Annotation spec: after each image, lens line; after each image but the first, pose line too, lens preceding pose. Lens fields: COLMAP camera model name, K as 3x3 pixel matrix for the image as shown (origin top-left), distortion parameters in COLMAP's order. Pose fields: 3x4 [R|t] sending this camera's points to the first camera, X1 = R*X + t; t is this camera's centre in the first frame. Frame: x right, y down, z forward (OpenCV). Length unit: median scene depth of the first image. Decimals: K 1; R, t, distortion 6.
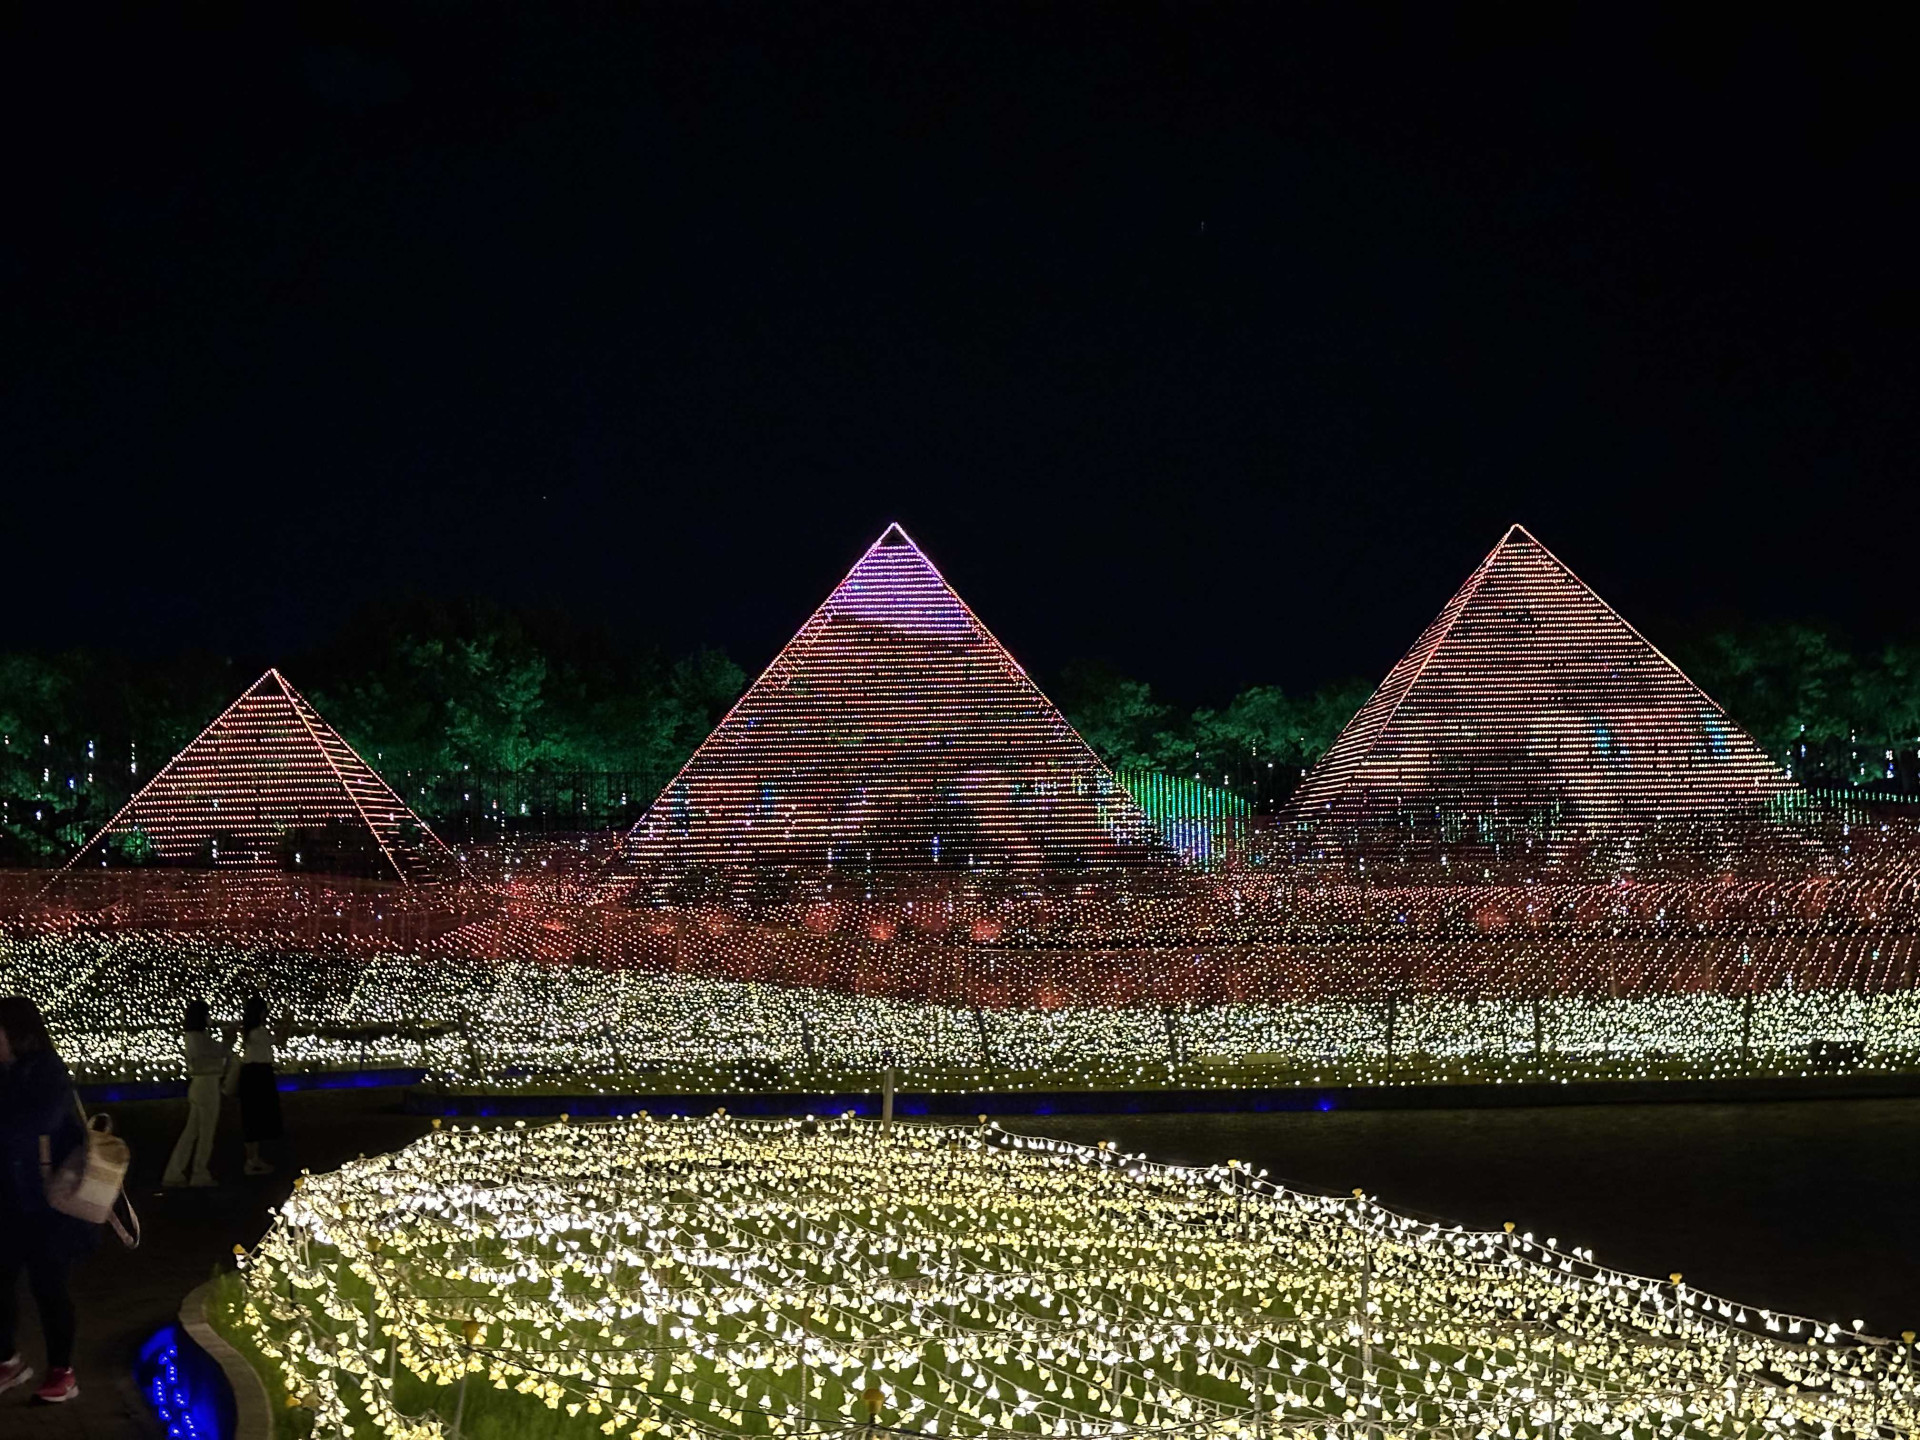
lens RADIAL K [[2626.2, 0, 966.5], [0, 2626.2, 702.7], [0, 0, 1]] dist [0.090466, 0.000000]
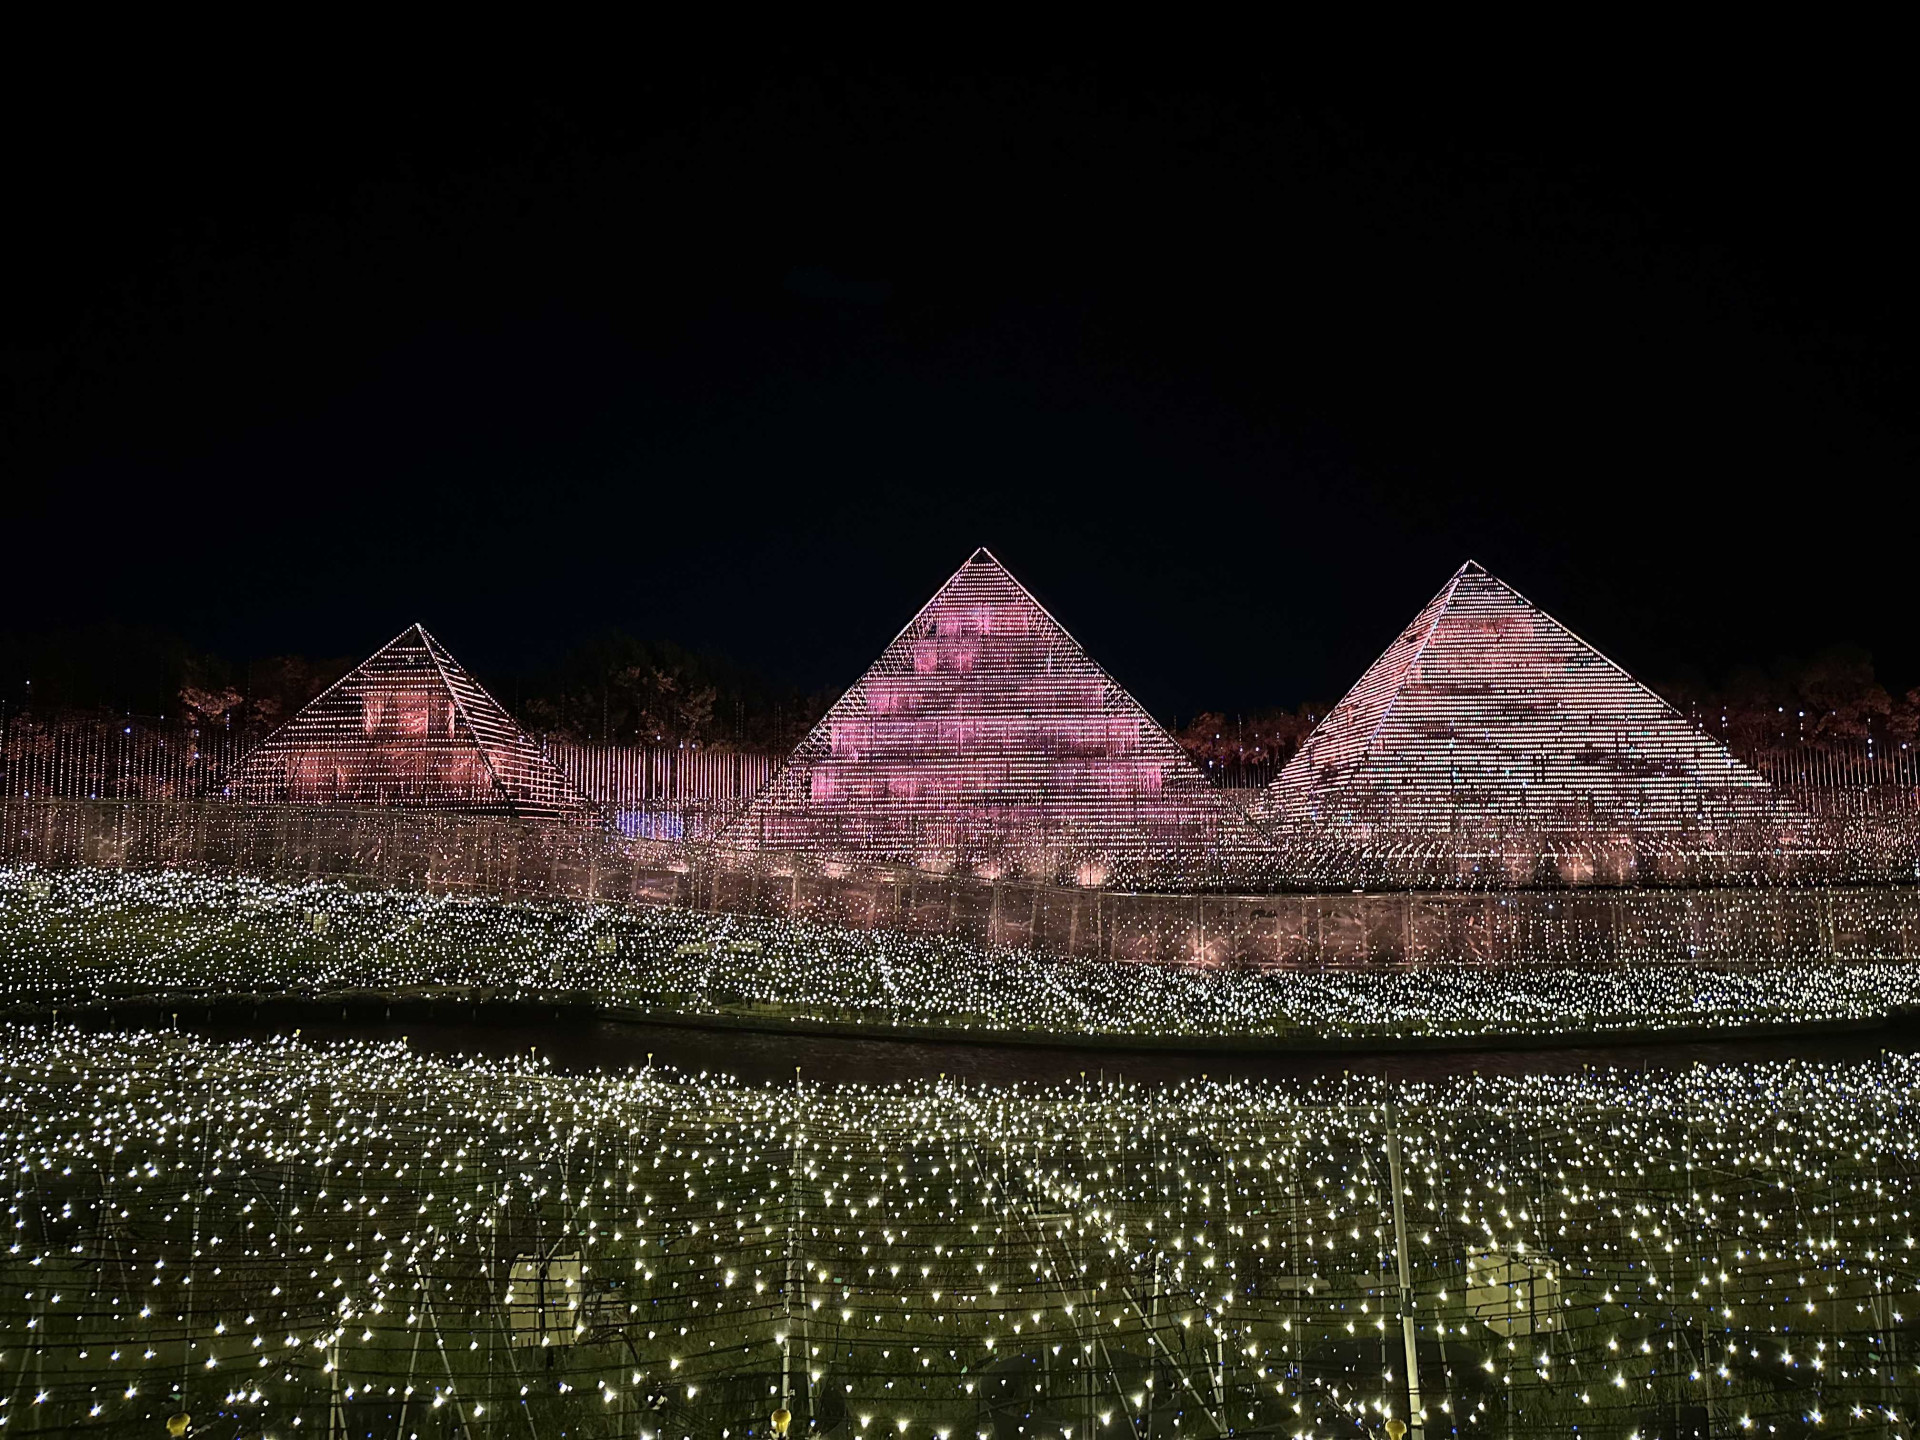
lens RADIAL K [[1350.3, 0, 972.1], [0, 1350.3, 719.2], [0, 0, 1]] dist [0.049310, -0.055861]
pose [[0.999958, 0.006663, 0.006328, -0.024764], [-0.006437, 0.999365, -0.035050, 0.024360], [-0.006557, 0.035007, 0.999366, 0.257159]]
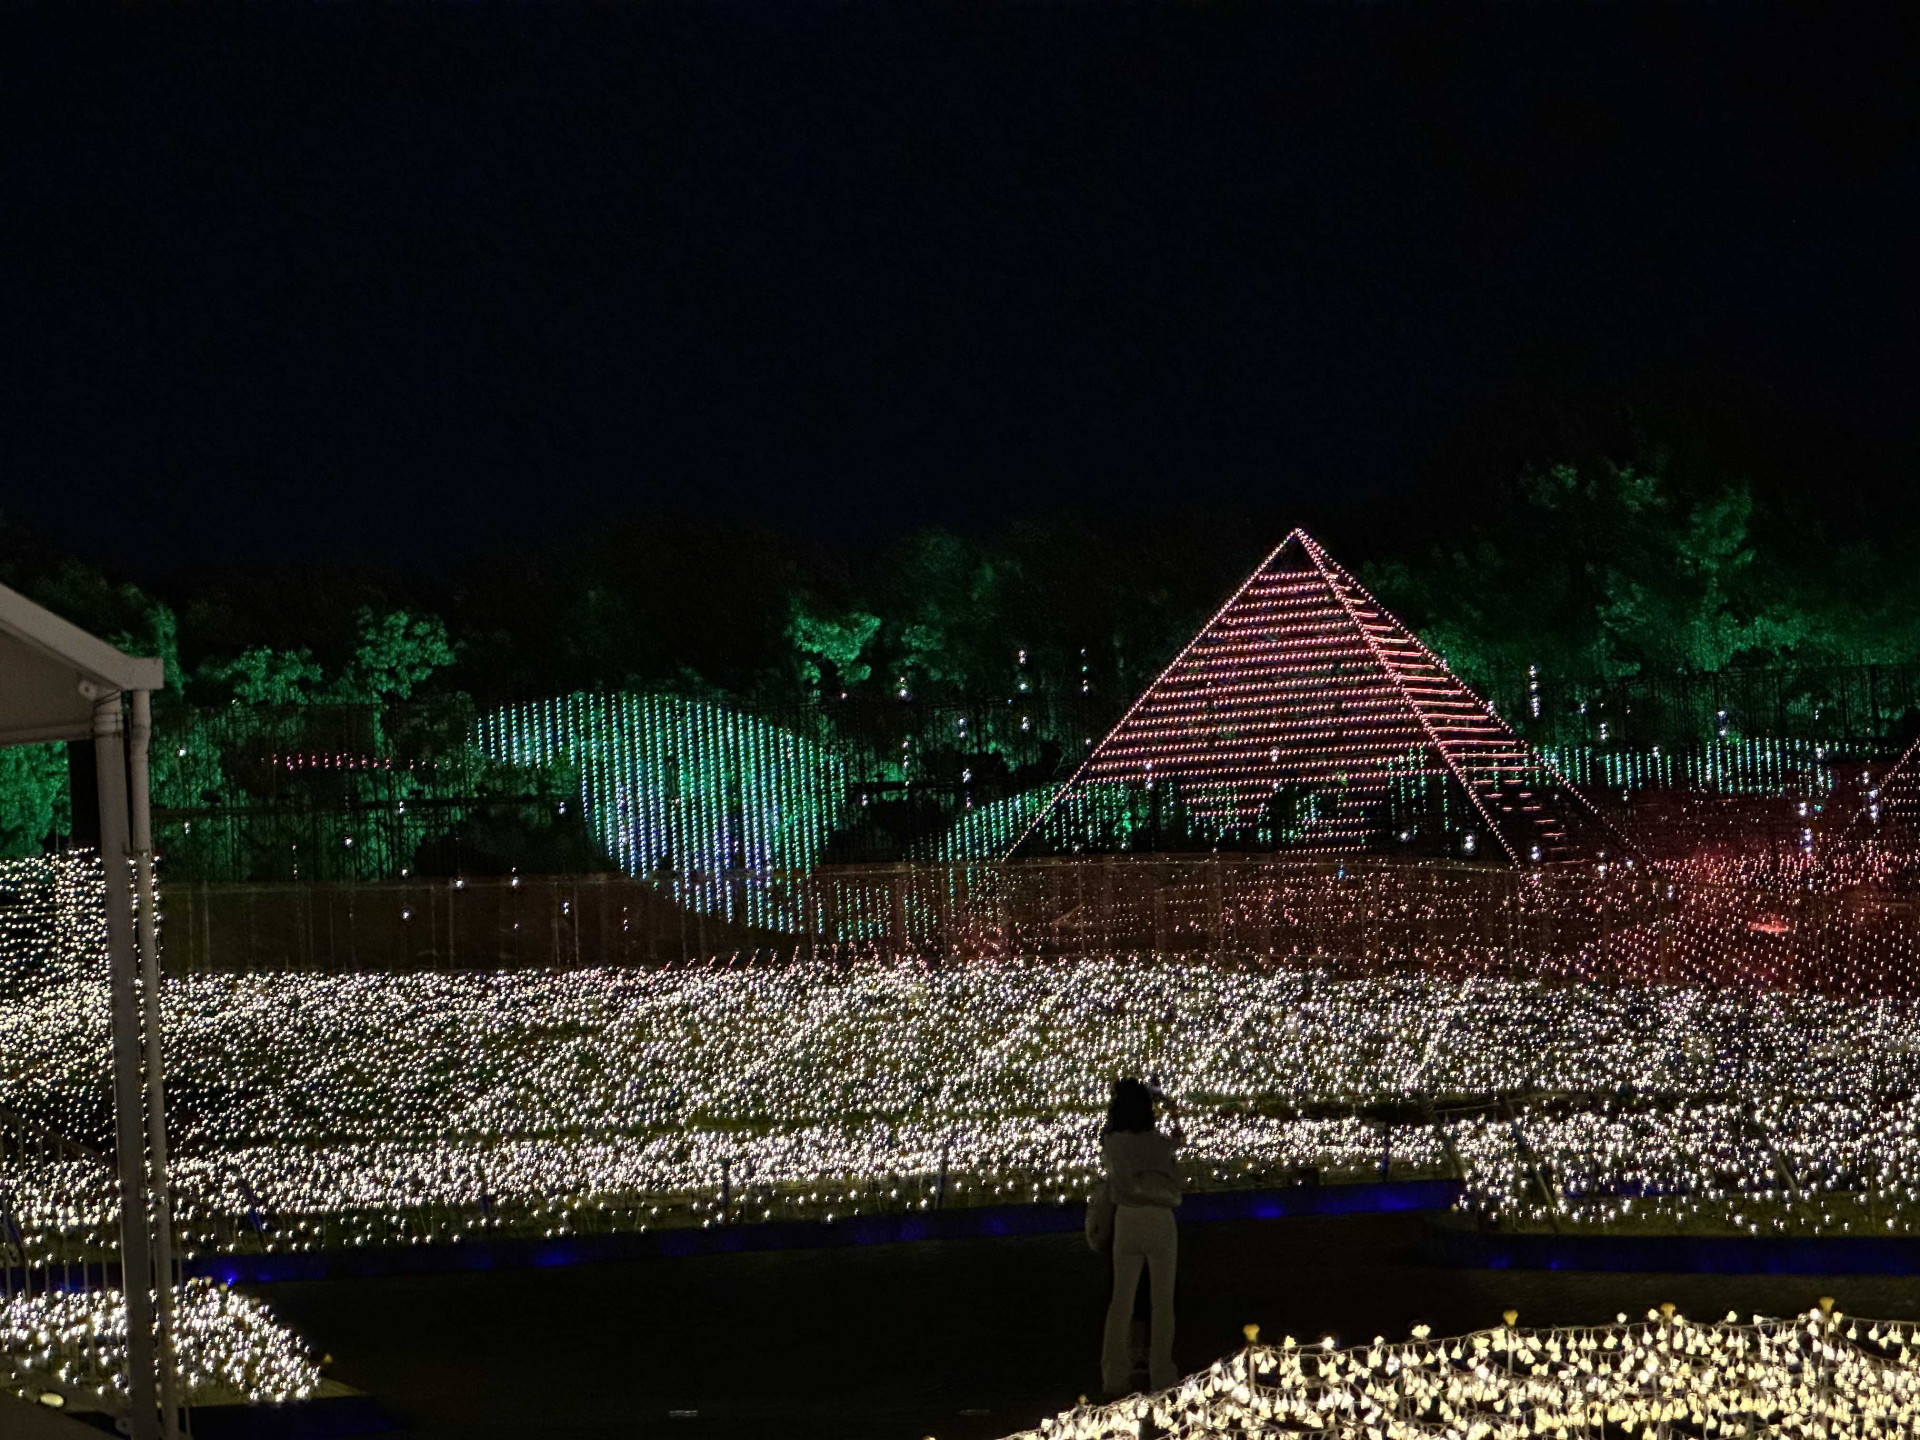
lens RADIAL K [[4251.5, 0, 964.7], [0, 4251.5, 724.5], [0, 0, 1]] dist [0.264172, 0.000000]
pose [[0.938111, -0.050805, -0.342587, 0.004054], [0.063926, 0.997586, 0.027110, 0.000642], [0.340383, -0.047332, 0.939095, 0.013453]]
